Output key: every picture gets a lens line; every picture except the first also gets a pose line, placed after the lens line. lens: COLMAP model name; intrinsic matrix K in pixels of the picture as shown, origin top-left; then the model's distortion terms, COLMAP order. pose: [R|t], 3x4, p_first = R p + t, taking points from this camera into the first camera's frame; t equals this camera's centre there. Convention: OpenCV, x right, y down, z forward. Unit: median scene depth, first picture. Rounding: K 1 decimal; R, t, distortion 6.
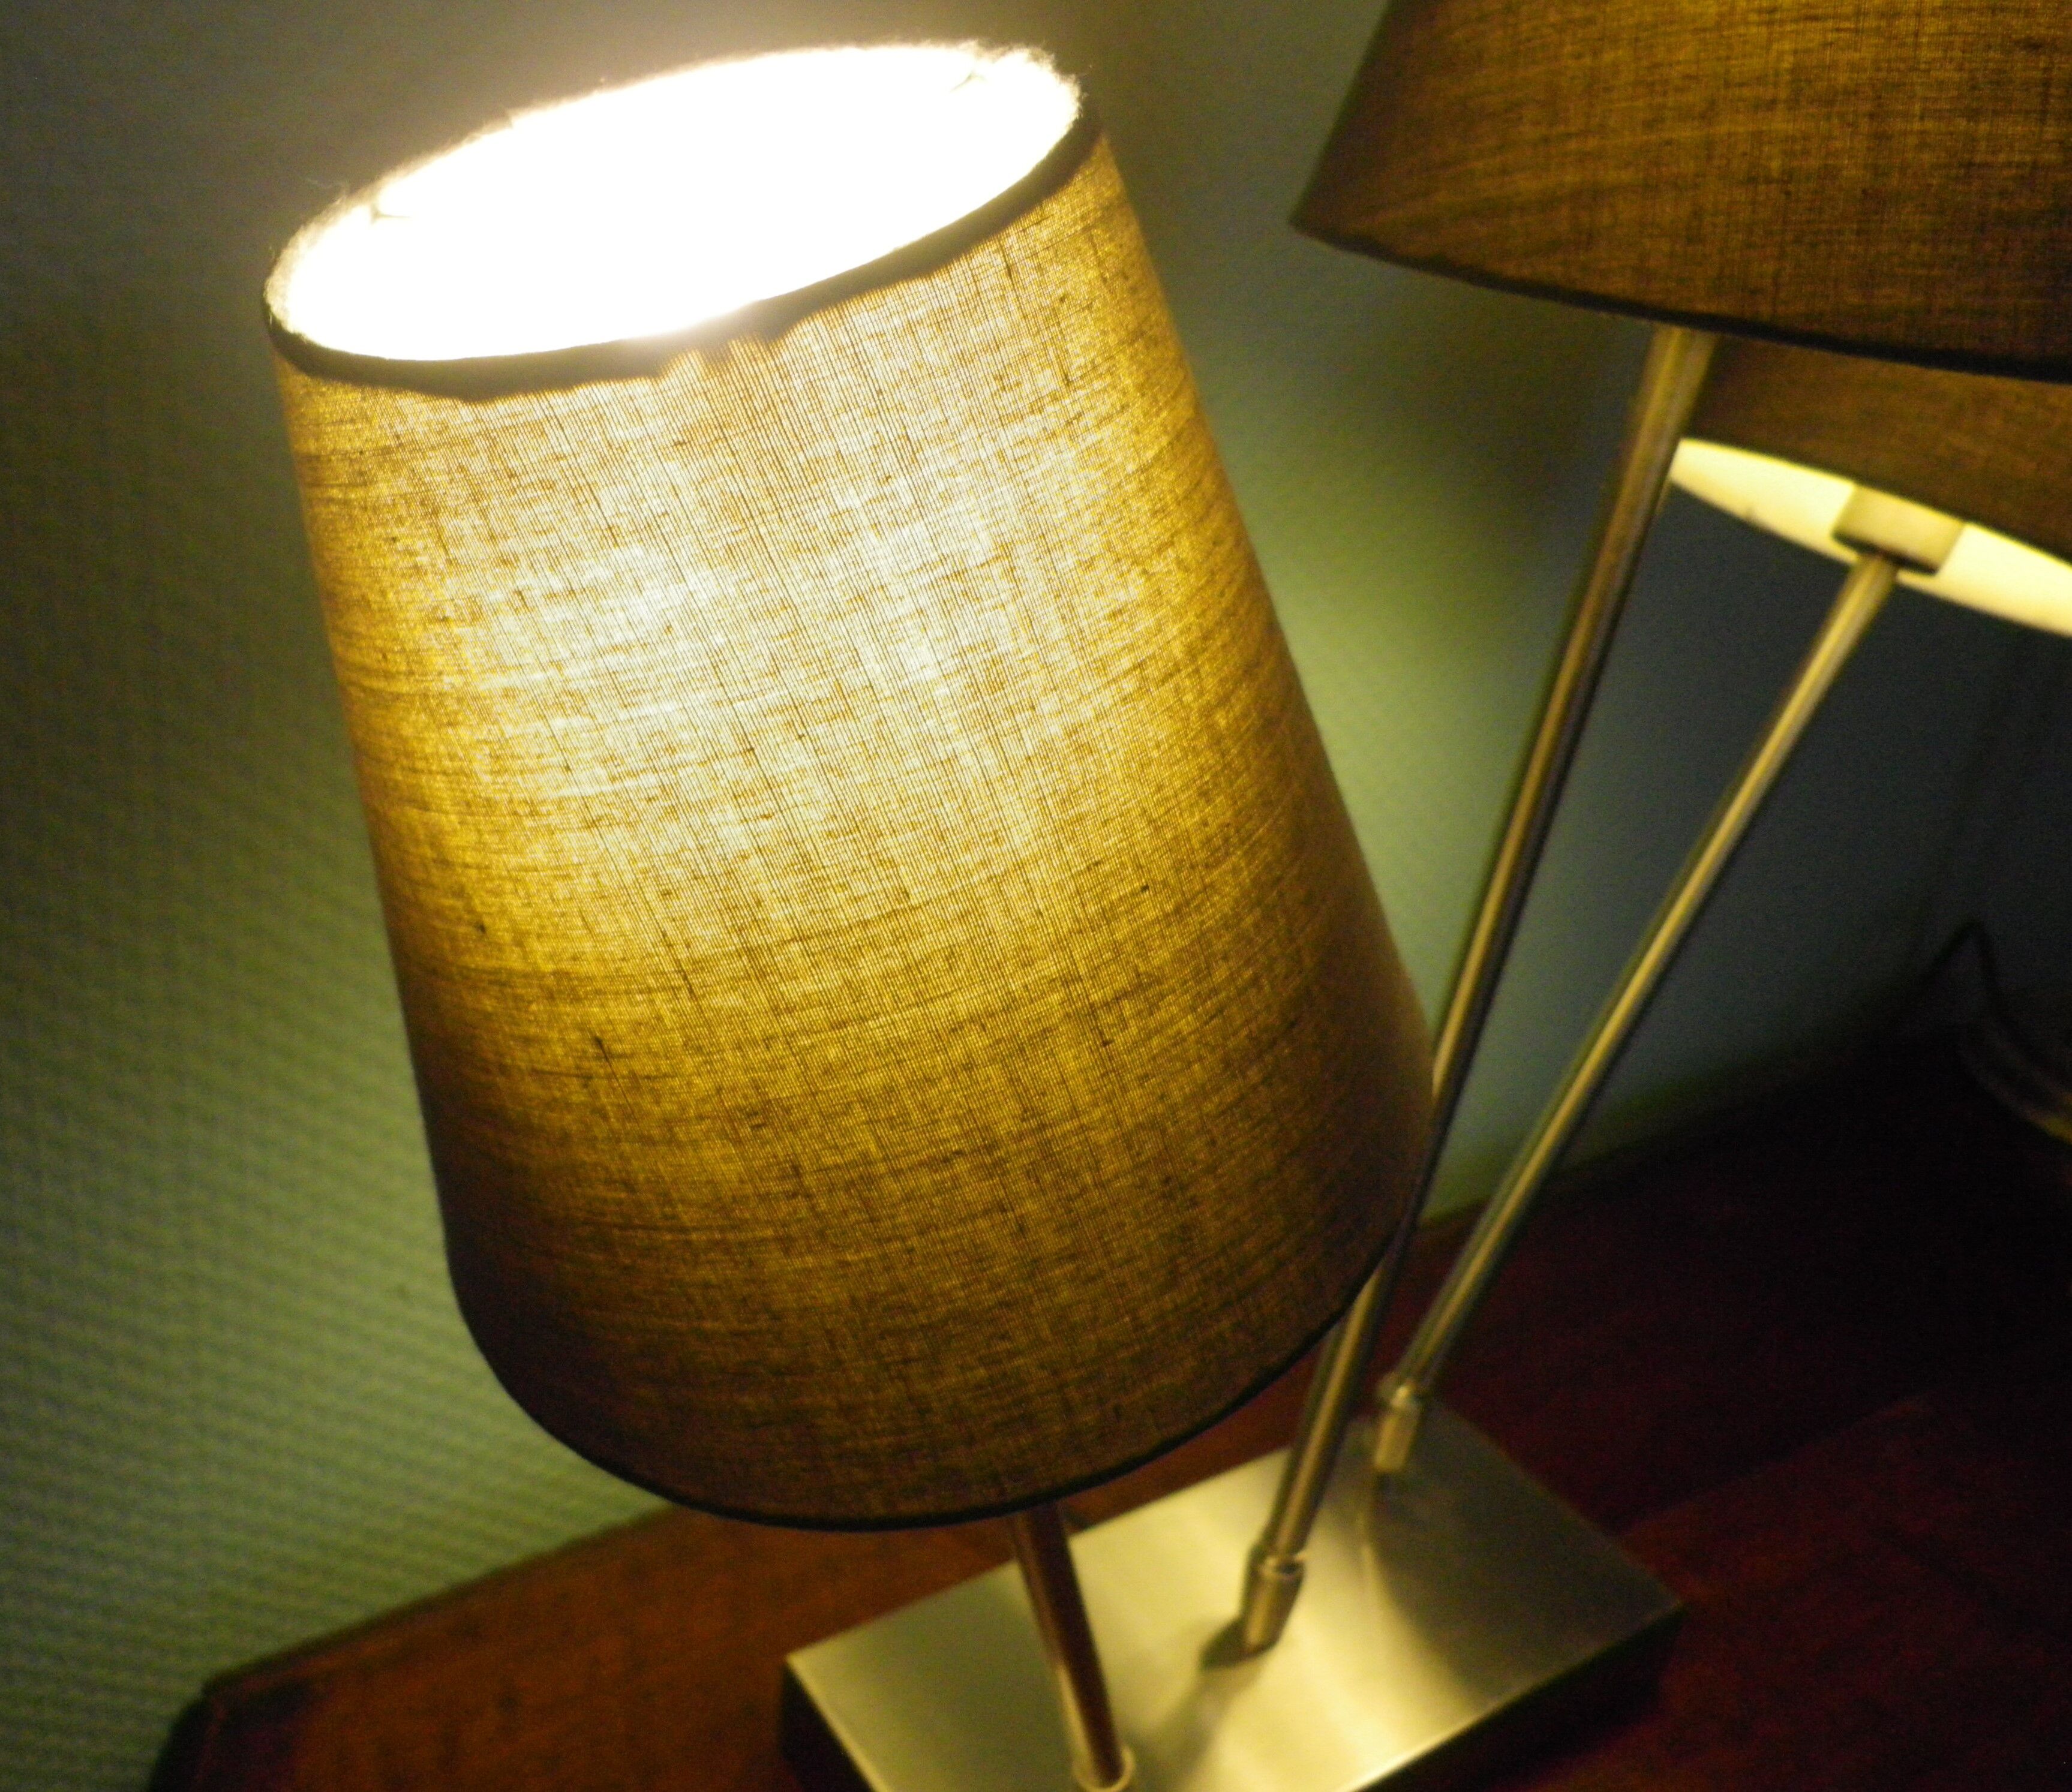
lens RADIAL K [[1868.5, 0, 874.5], [0, 1868.5, 898.7], [0, 0, 1]] dist [0.002805, 0.004475]
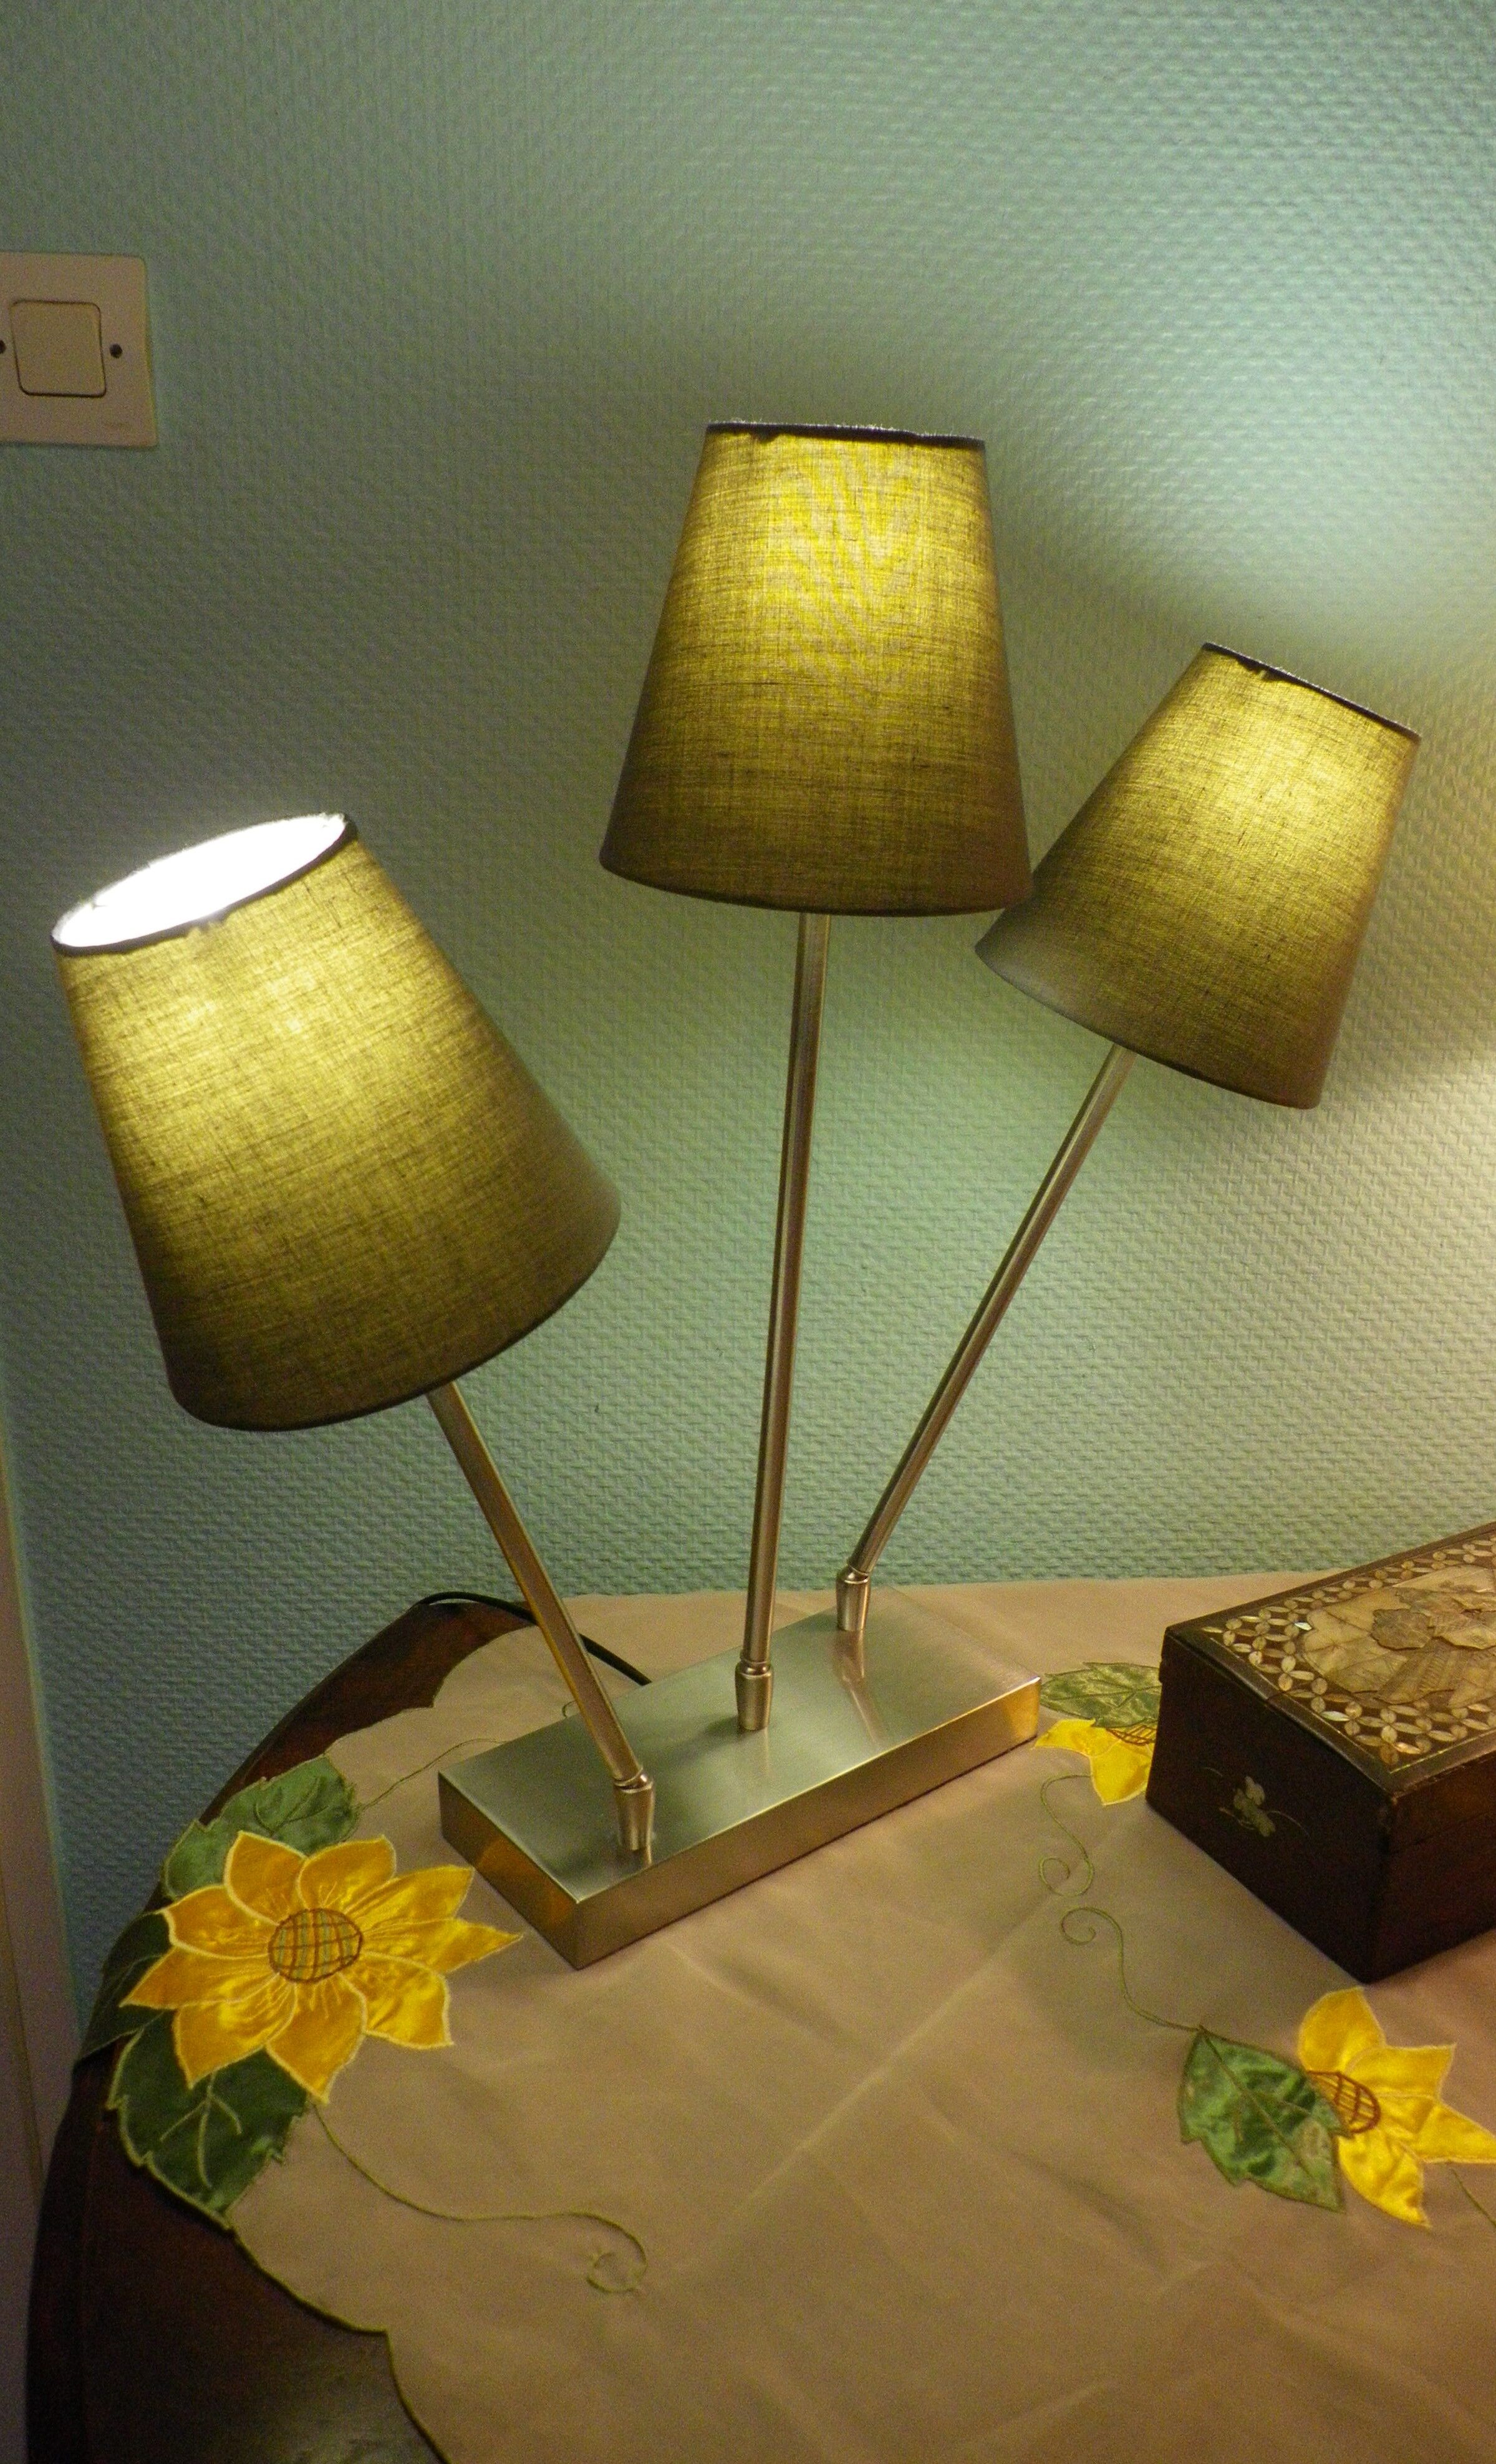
lens RADIAL K [[1972.4, 0, 763.0], [0, 1972.4, 1228.6], [0, 0, 1]] dist [0.003374, -0.006017]
pose [[0.991103, -0.129070, 0.032505, 0.540617], [0.132909, 0.972786, -0.189797, 0.760209], [-0.007123, 0.192429, 0.981285, -1.707167]]
